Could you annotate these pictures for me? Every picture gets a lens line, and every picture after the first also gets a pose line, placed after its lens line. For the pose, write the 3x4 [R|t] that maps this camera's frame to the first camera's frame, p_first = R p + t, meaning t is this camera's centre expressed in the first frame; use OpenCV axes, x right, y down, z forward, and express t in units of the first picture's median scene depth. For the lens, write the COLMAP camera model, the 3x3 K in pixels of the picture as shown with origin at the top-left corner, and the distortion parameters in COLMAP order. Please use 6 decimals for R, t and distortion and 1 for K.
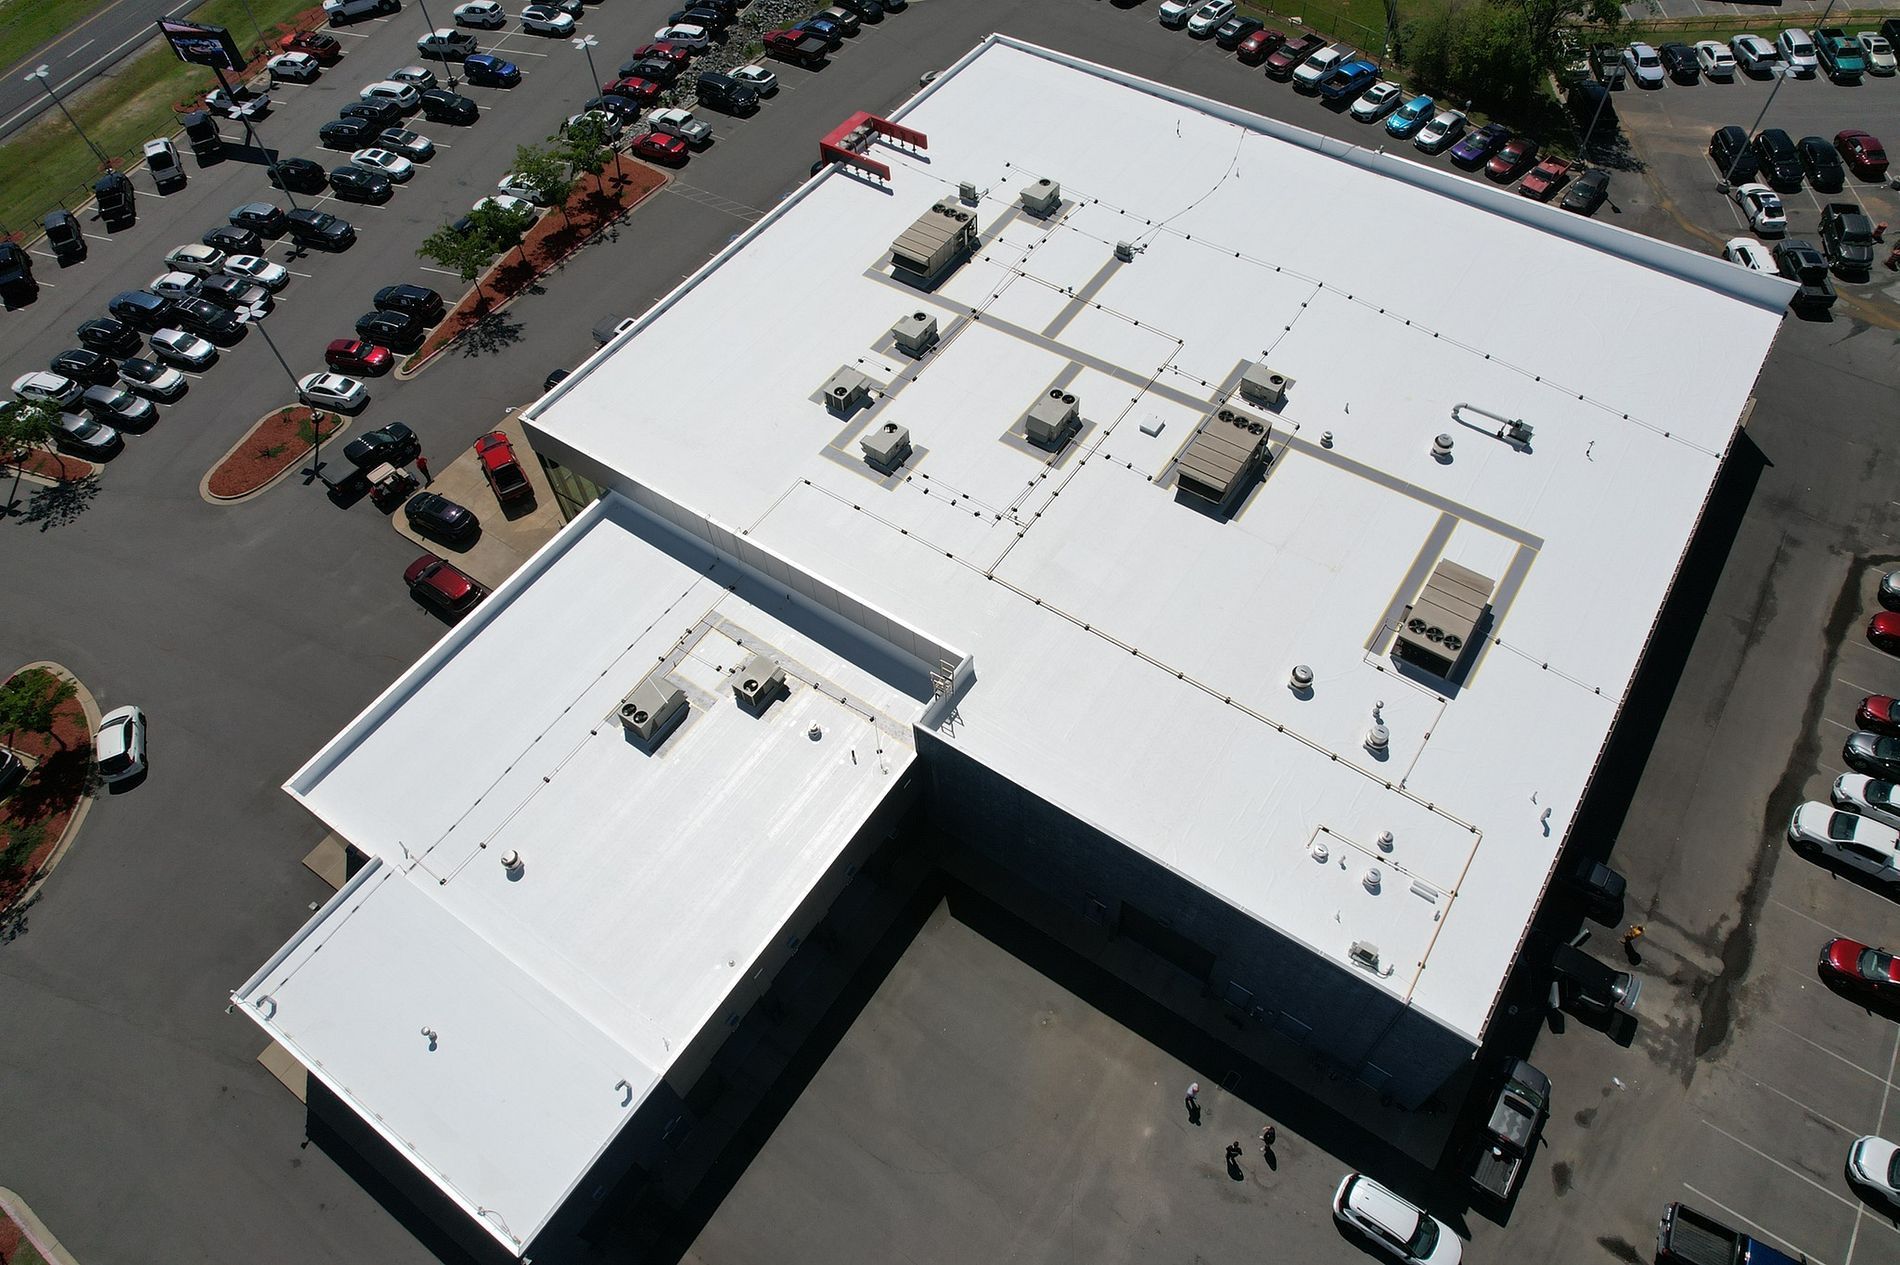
lens RADIAL K [[1214.8, 0, 957.5], [0, 1214.8, 628.6], [0, 0, 1]] dist [-0.078798, 0.075053]
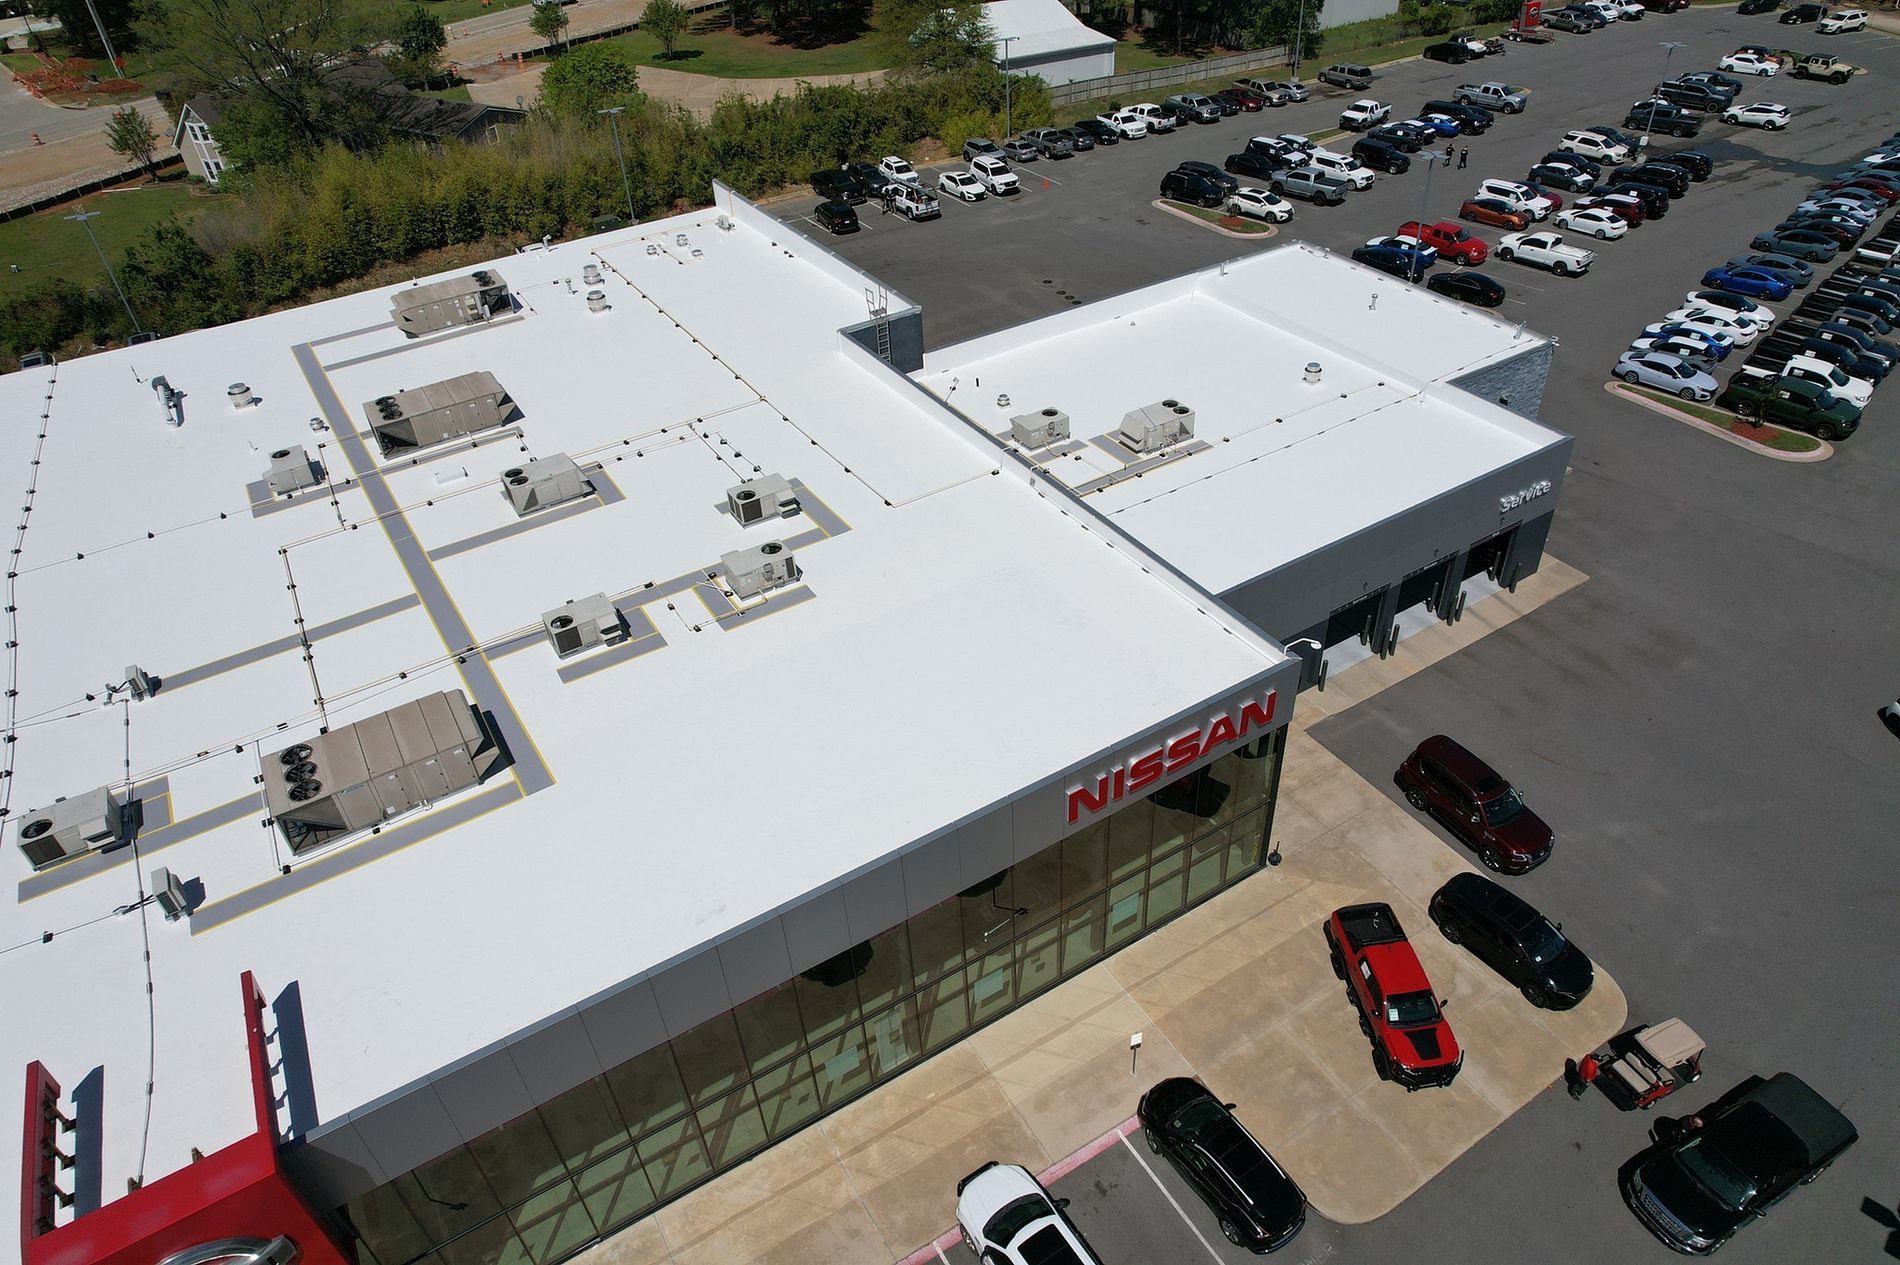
lens RADIAL K [[1214.8, 0, 957.5], [0, 1214.8, 628.6], [0, 0, 1]] dist [-0.078798, 0.075053]
pose [[-0.909343, -0.184113, 0.373091, -0.418377], [0.377963, 0.009231, 0.925774, -0.727077], [-0.173891, 0.982862, 0.061194, 0.965766]]
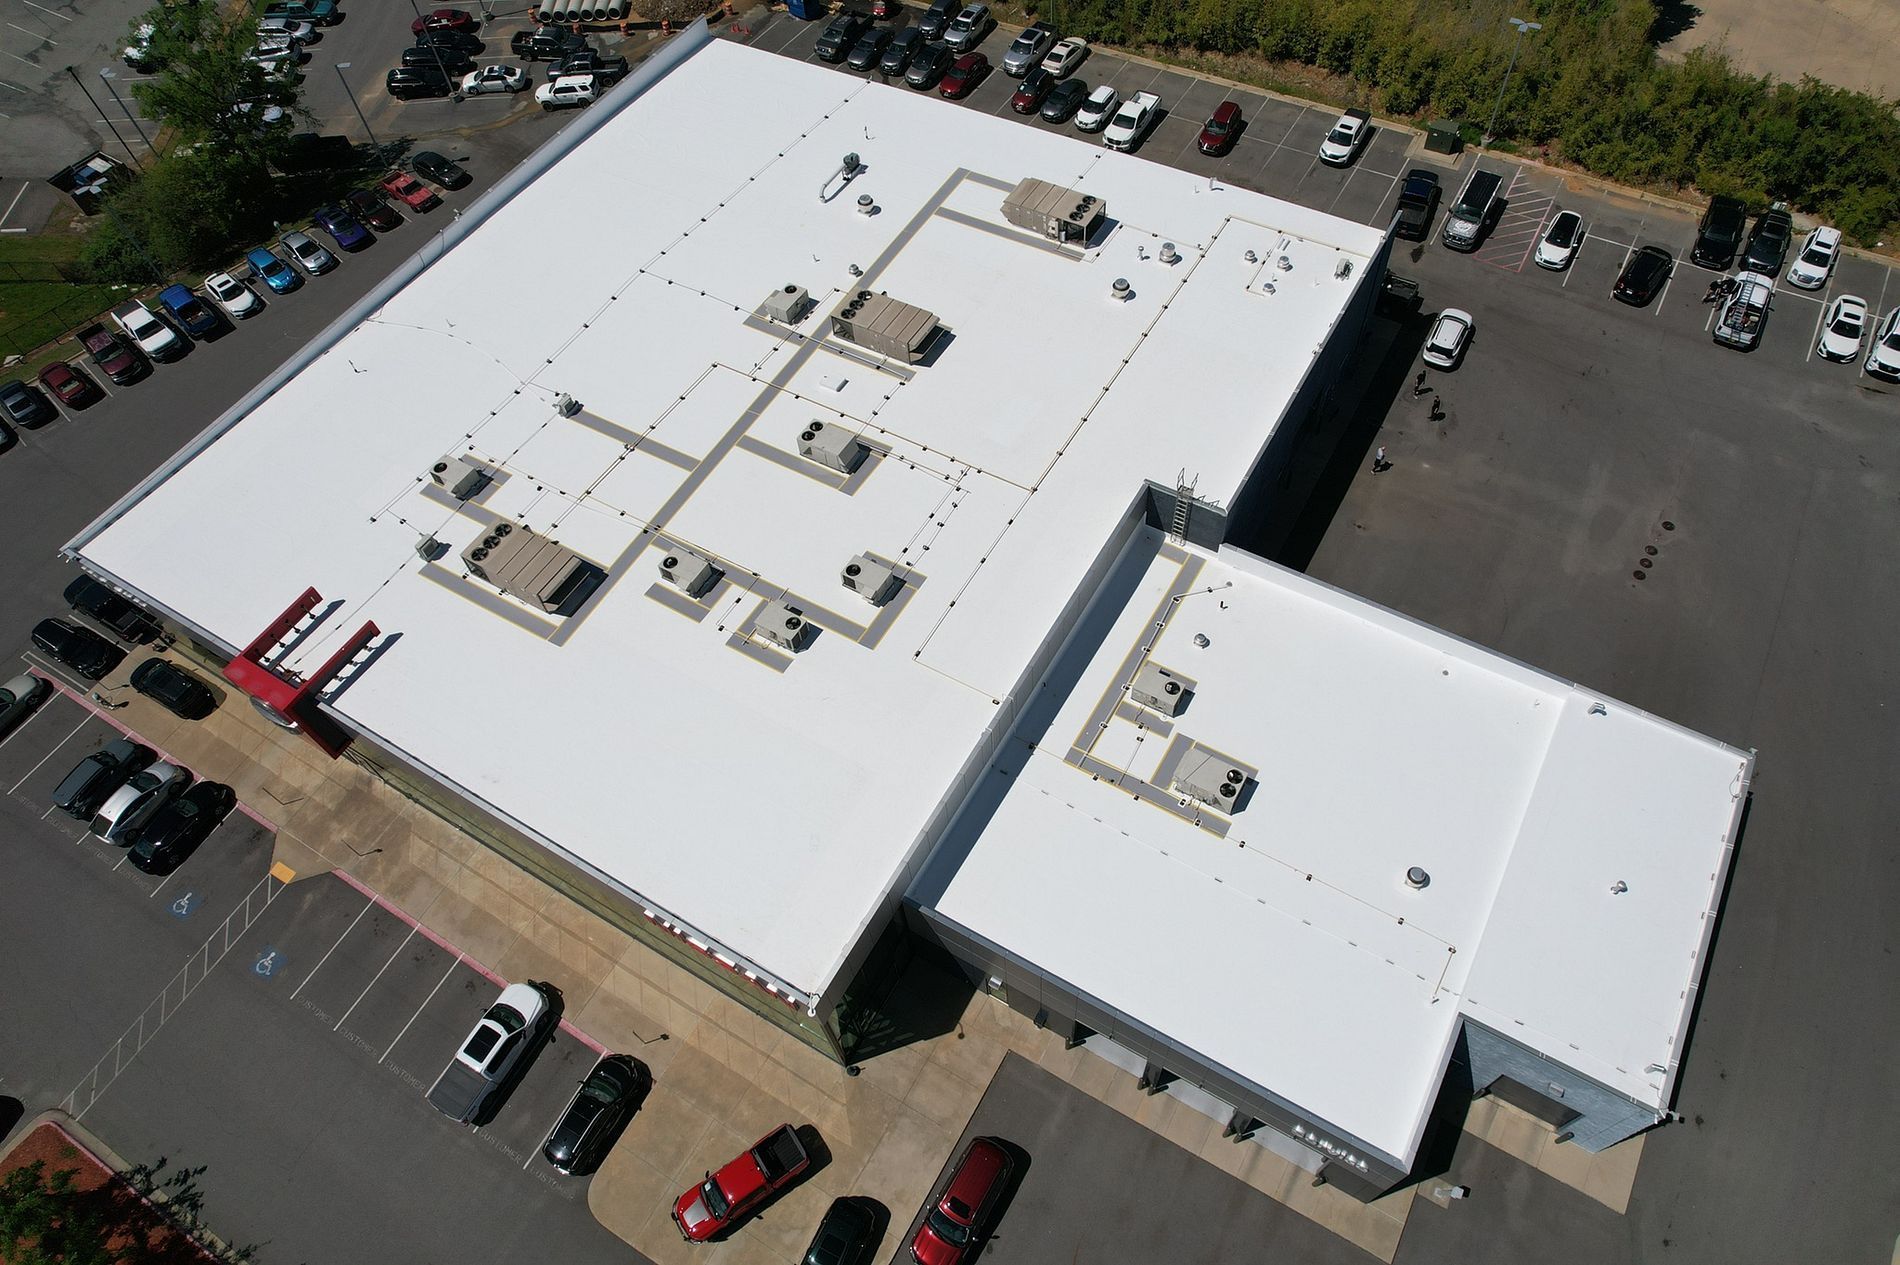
lens RADIAL K [[1214.8, 0, 957.5], [0, 1214.8, 628.6], [0, 0, 1]] dist [-0.078798, 0.075053]
pose [[-0.065985, -0.804200, 0.590684, -0.598203], [0.840126, 0.274617, 0.467733, -0.486596], [-0.538363, 0.527112, 0.657509, 0.371448]]
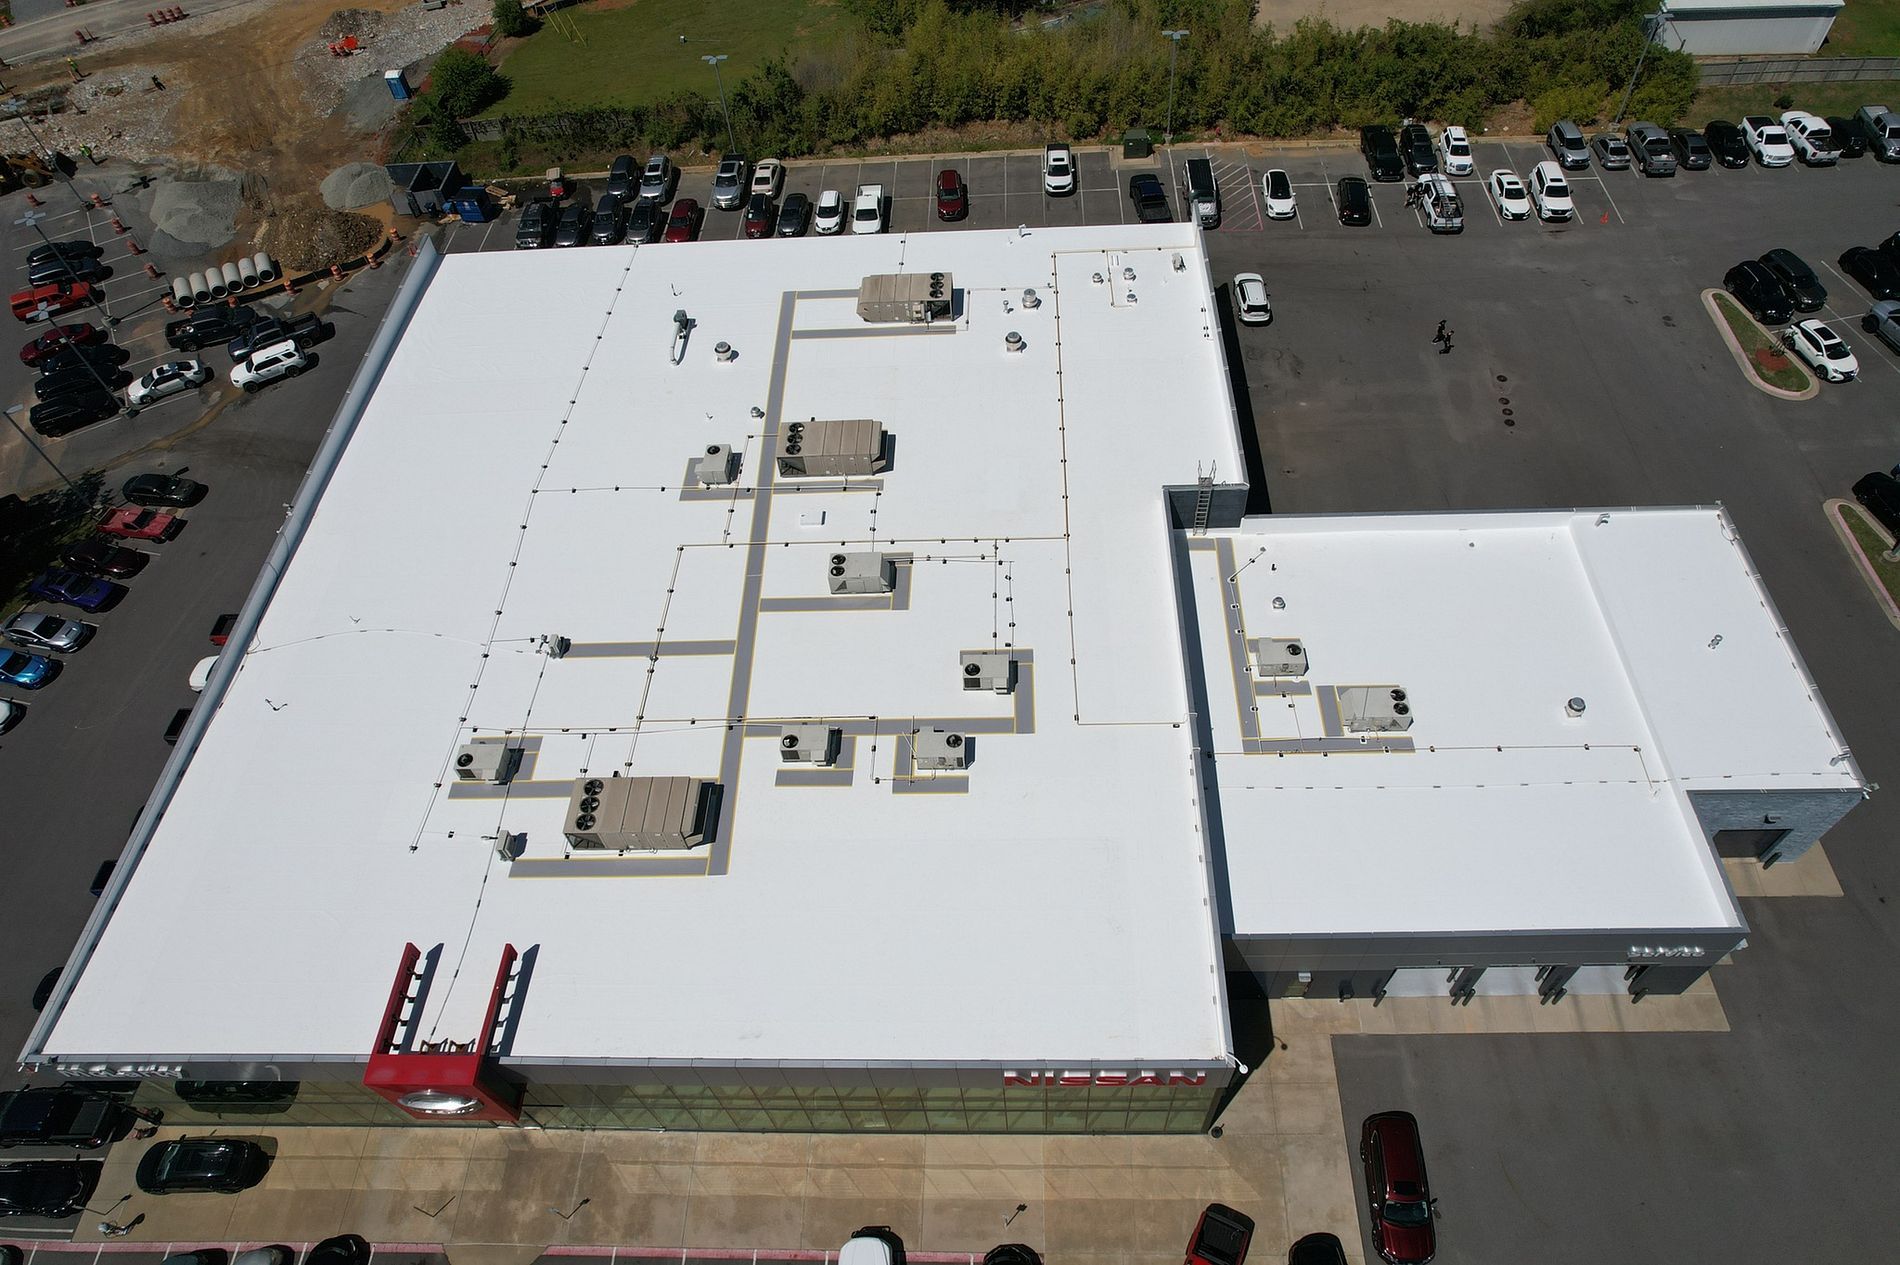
lens RADIAL K [[1214.8, 0, 957.5], [0, 1214.8, 628.6], [0, 0, 1]] dist [-0.078798, 0.075053]
pose [[-0.543171, -0.619551, 0.566675, -0.502839], [0.721641, 0.000510, 0.692267, -0.744334], [-0.429184, 0.784956, 0.446816, 0.563318]]
